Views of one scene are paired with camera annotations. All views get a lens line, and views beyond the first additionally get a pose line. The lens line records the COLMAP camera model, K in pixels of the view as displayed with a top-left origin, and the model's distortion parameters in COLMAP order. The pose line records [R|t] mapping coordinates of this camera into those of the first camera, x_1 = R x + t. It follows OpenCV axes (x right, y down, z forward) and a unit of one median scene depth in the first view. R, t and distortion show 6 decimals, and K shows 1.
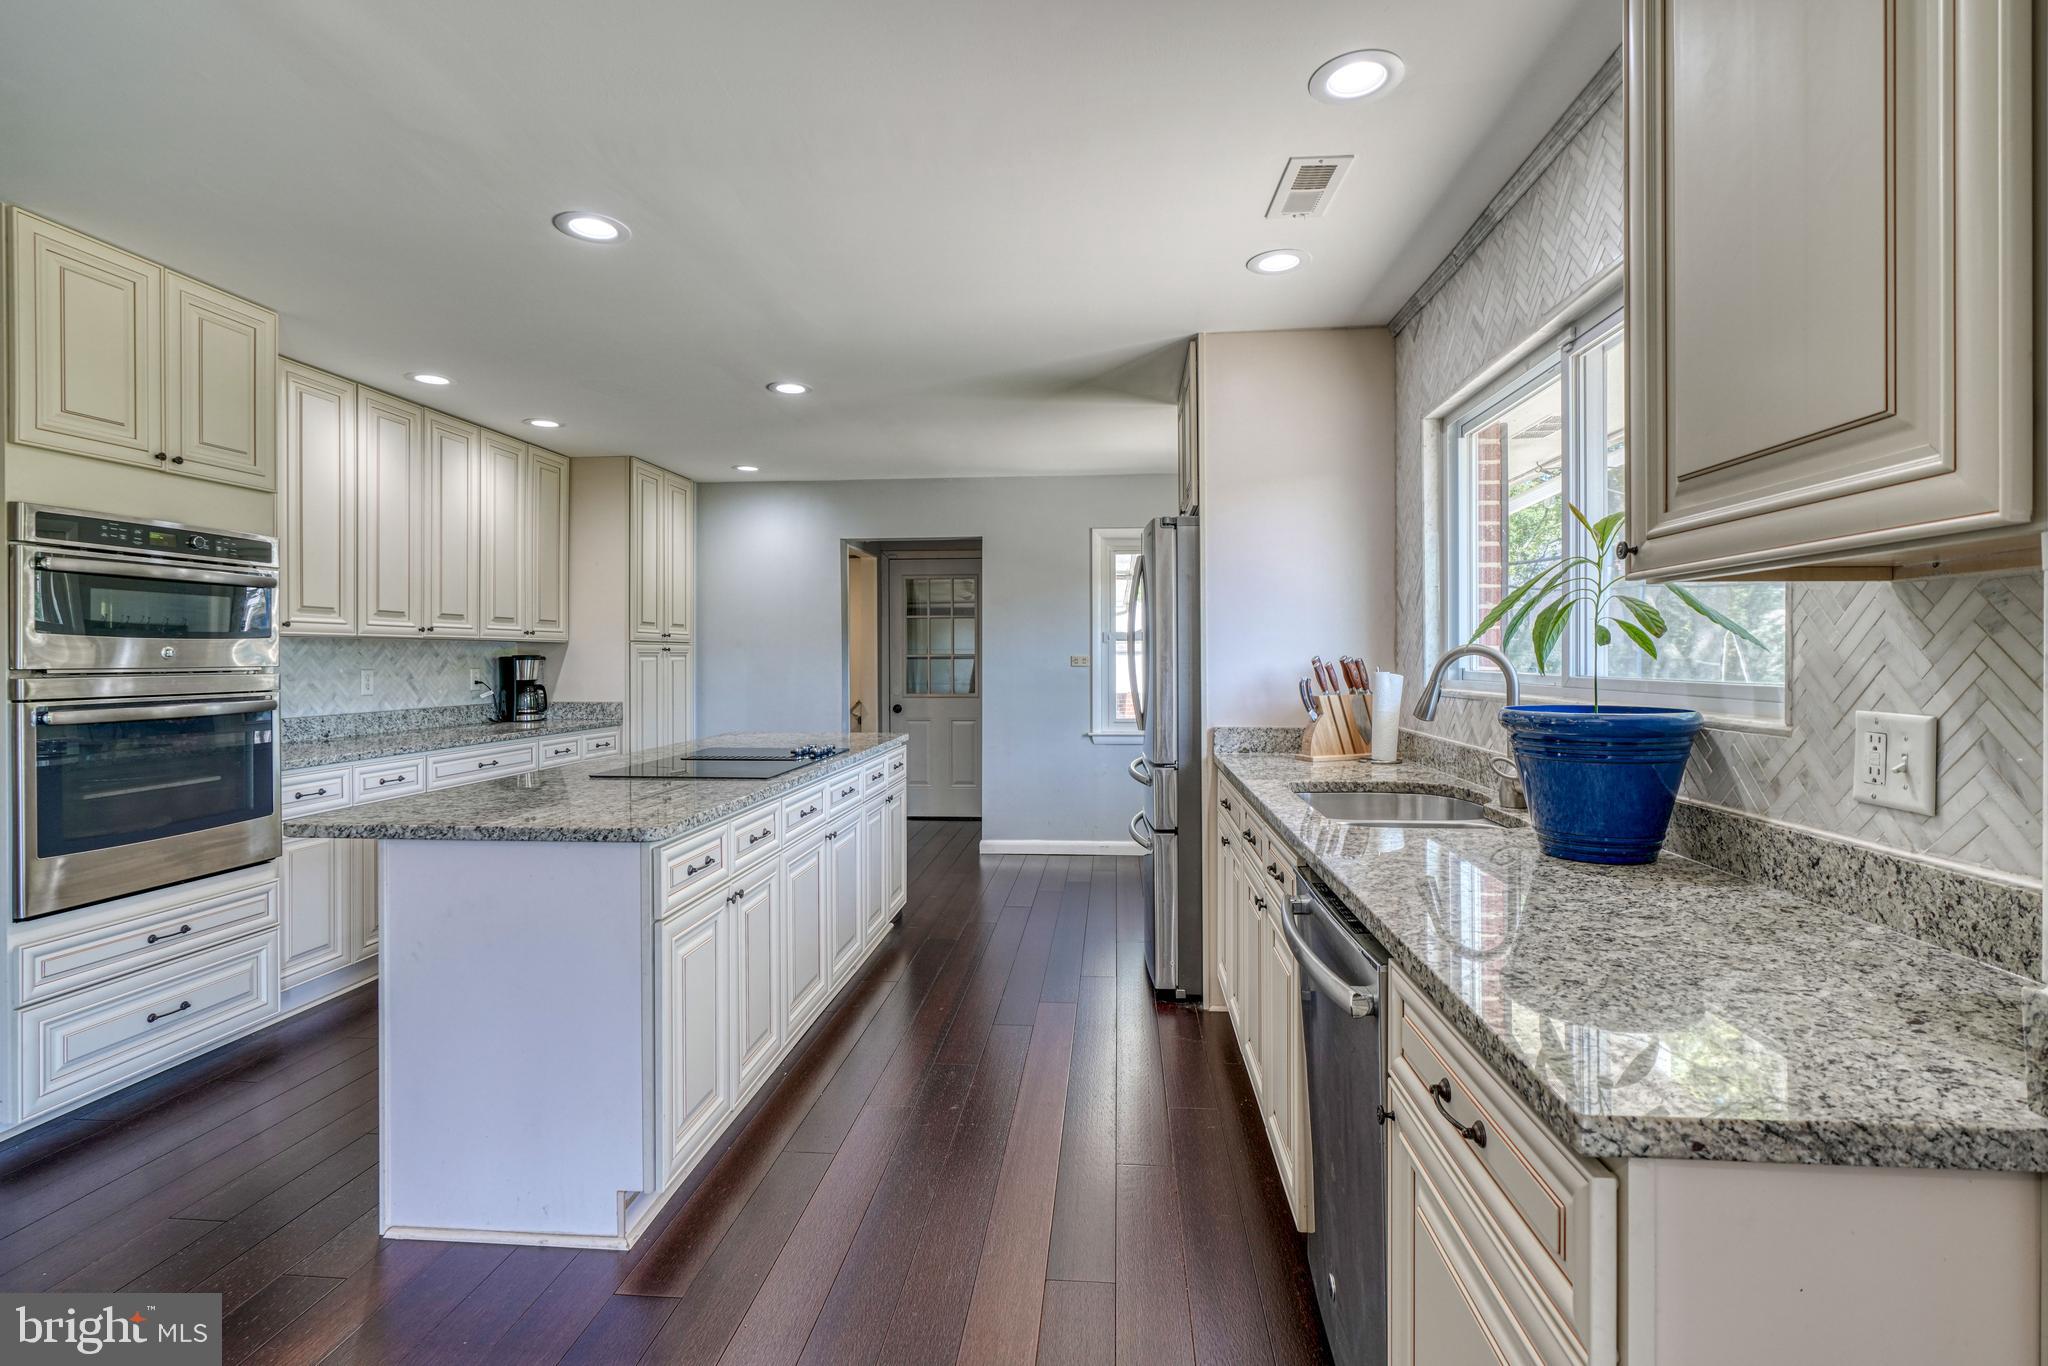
lens RADIAL K [[945.9, 0, 1026.2], [0, 945.9, 660.6], [0, 0, 1]] dist [-0.003758, 0.000825]
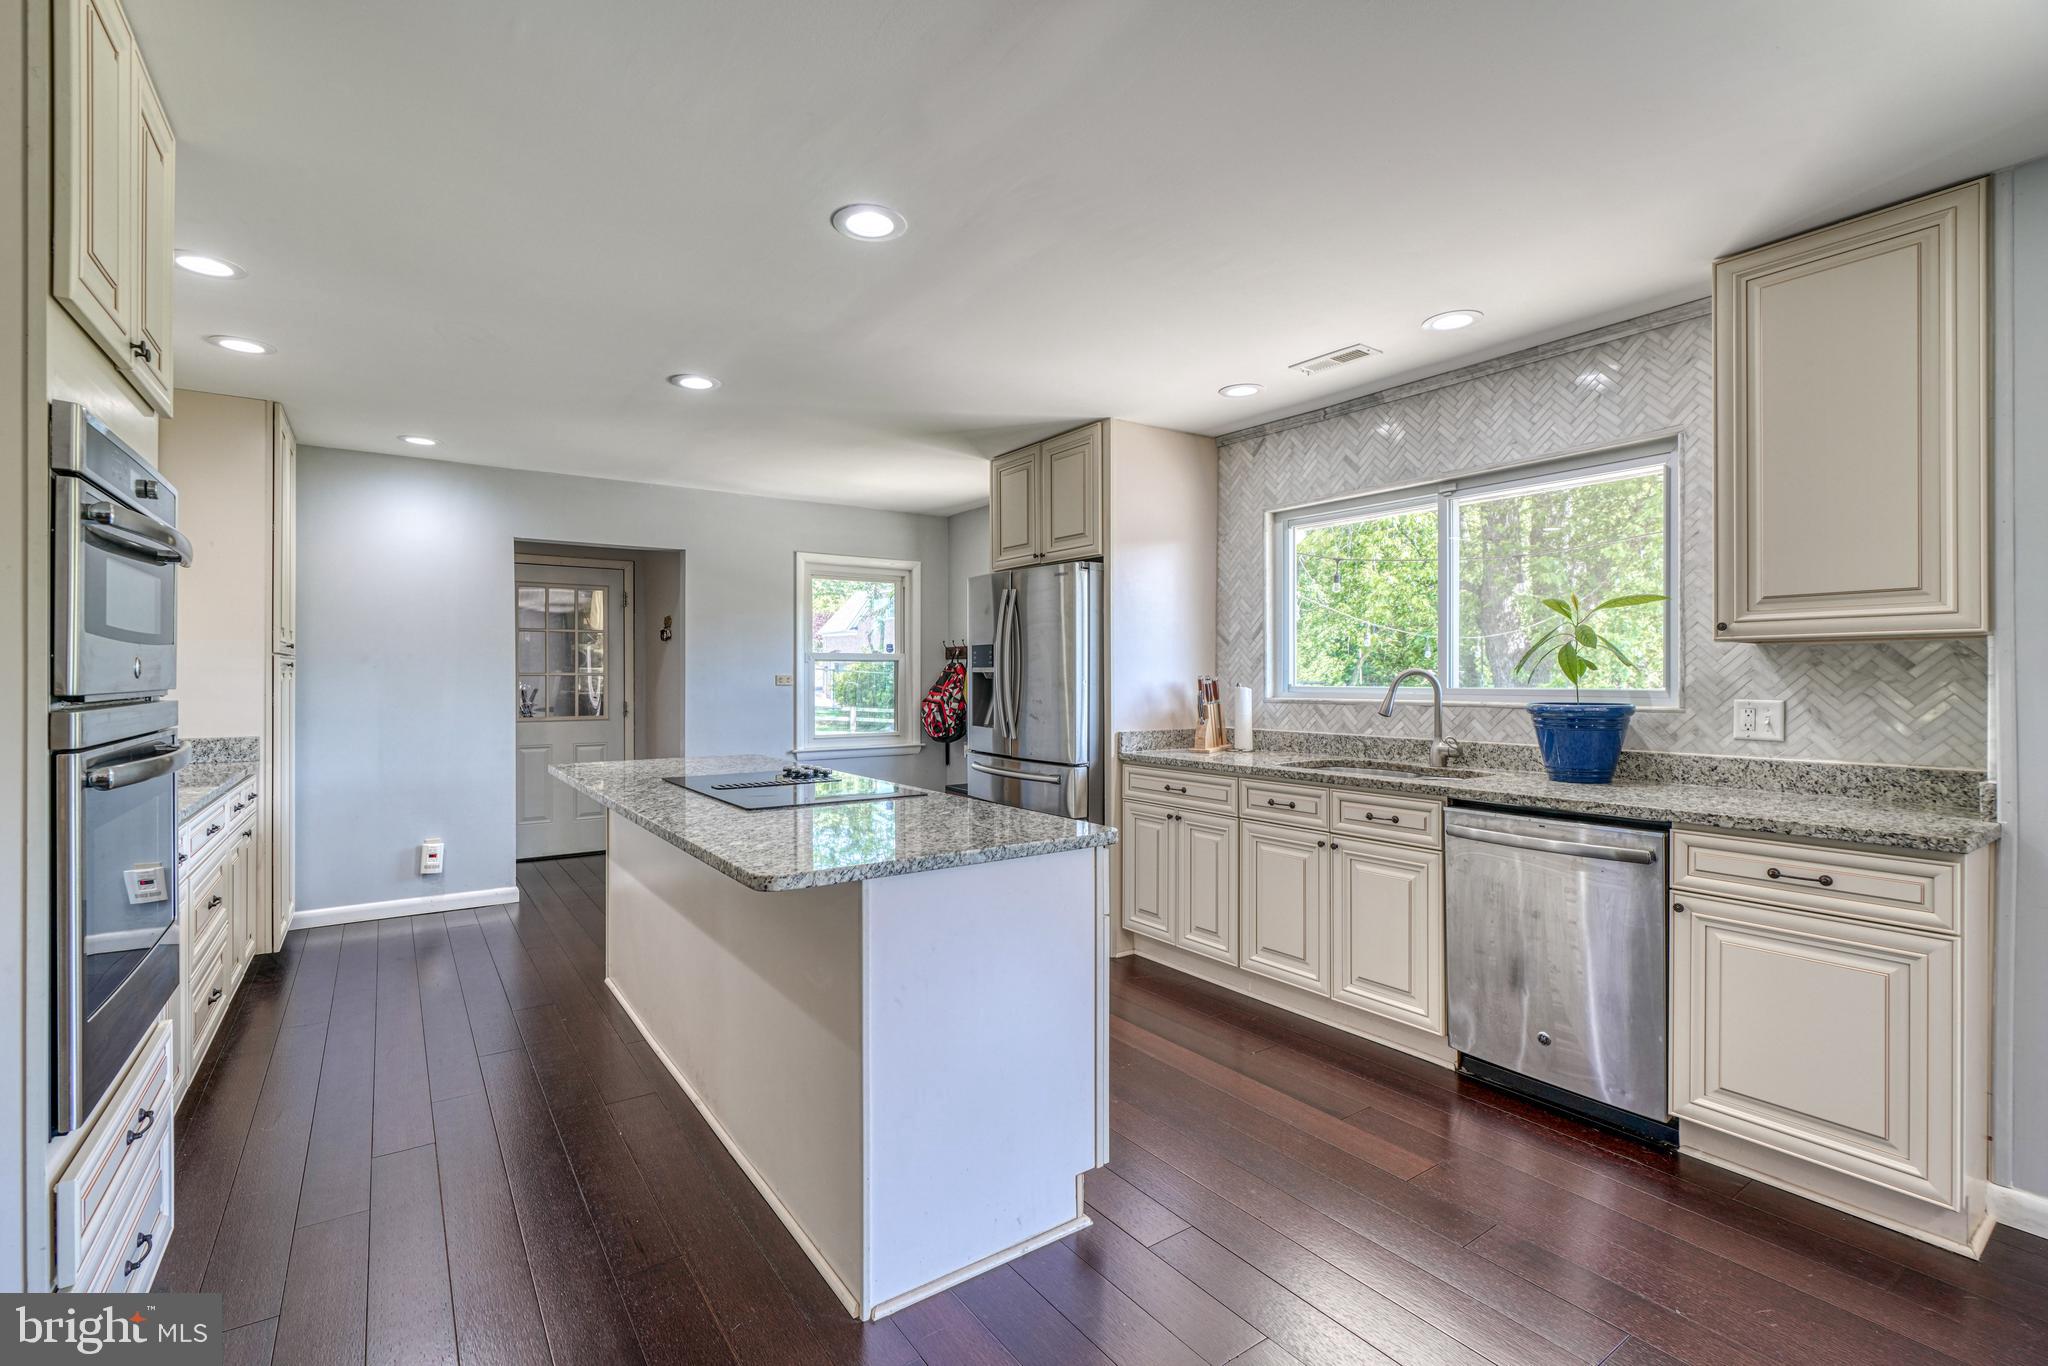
lens RADIAL K [[905.3, 0, 1022.3], [0, 905.3, 679.8], [0, 0, 1]] dist [-0.005488, 0.001982]
pose [[0.772438, -0.001467, 0.635089, -0.708517], [0.001908, 0.999998, -0.000010, 0.000843], [-0.635088, 0.001219, 0.772439, 0.156469]]
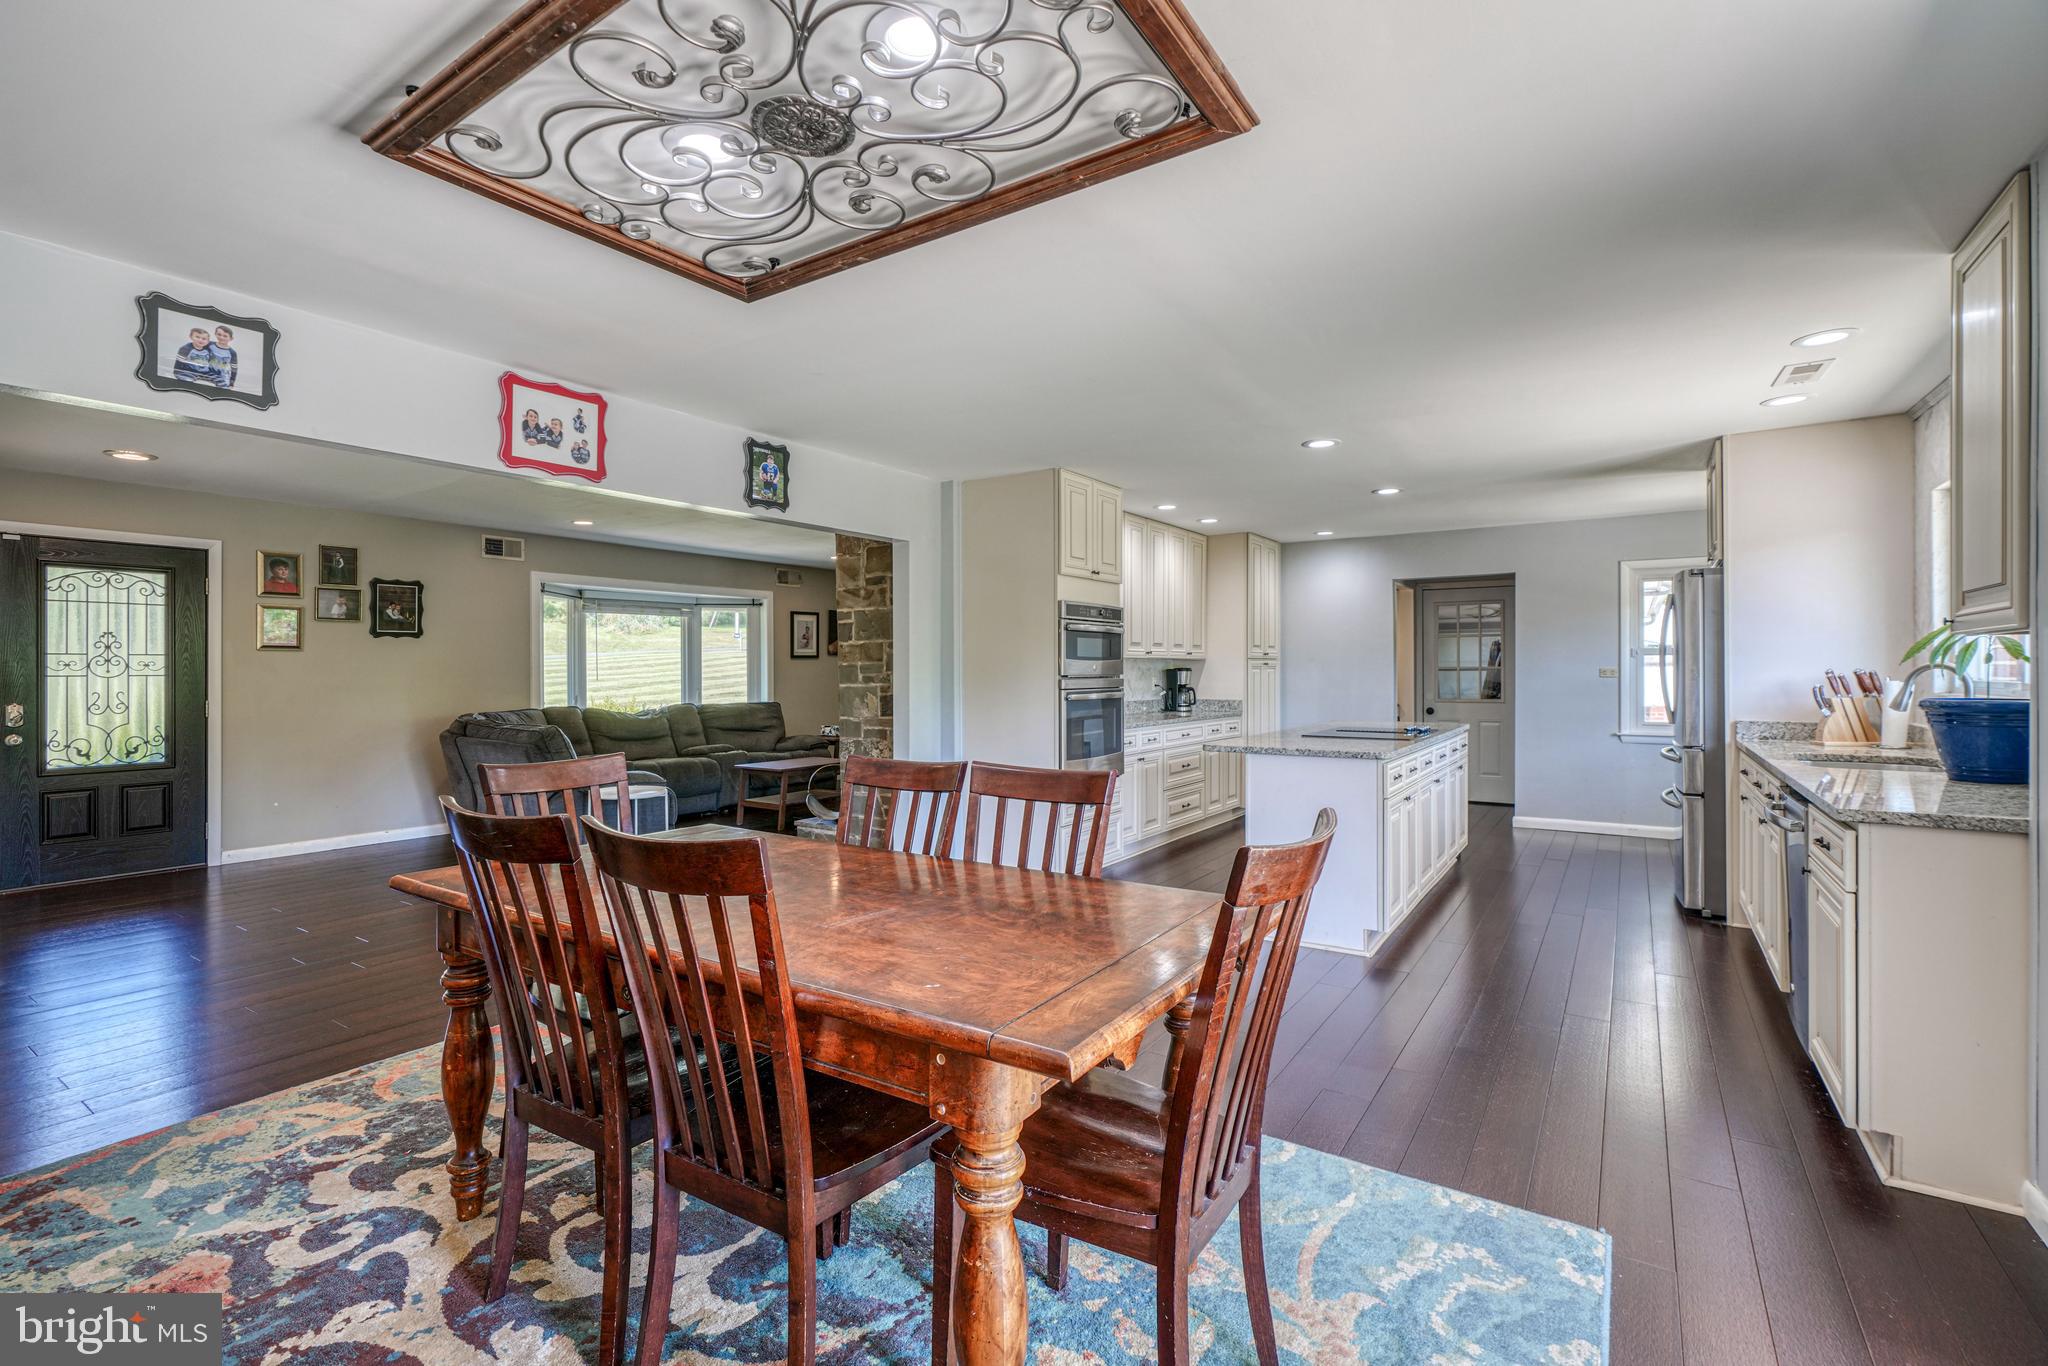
lens RADIAL K [[905.3, 0, 1022.1], [0, 905.3, 672.5], [0, 0, 1]] dist [-0.005488, 0.001982]
pose [[0.877176, 0.001316, -0.480167, -0.087664], [-0.000948, 0.999999, 0.001010, 0.000229], [0.480168, -0.000431, 0.877176, -0.685643]]
